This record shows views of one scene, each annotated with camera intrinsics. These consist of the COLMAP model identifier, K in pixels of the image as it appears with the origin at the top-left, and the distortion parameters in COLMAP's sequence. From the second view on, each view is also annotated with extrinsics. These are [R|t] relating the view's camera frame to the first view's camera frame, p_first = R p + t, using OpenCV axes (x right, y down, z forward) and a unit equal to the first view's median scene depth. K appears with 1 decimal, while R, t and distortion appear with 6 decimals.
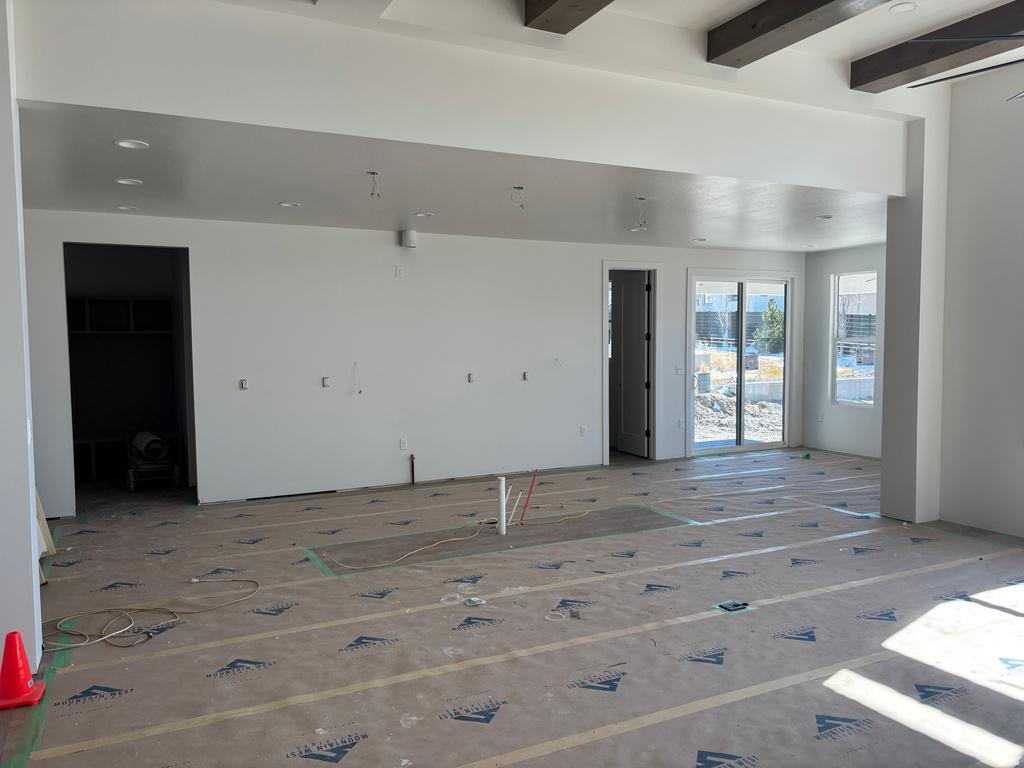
lens RADIAL K [[773.1, 0, 511.7], [0, 773.1, 385.0], [0, 0, 1]] dist [-0.001453, -0.000602]
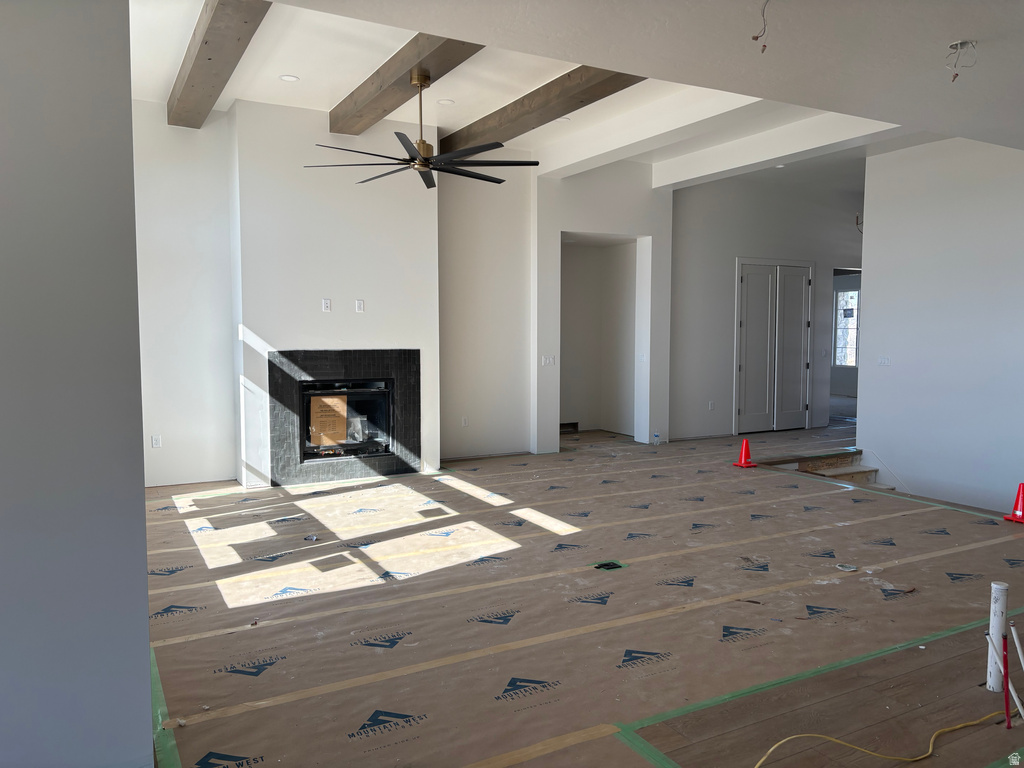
lens RADIAL K [[773.1, 0, 512.5], [0, 773.1, 384.6], [0, 0, 1]] dist [-0.001453, -0.000602]
pose [[-0.999154, 0.015543, -0.038080, 0.437542], [0.010064, 0.990092, 0.140062, -0.119418], [0.039879, 0.139561, -0.989410, 1.942267]]
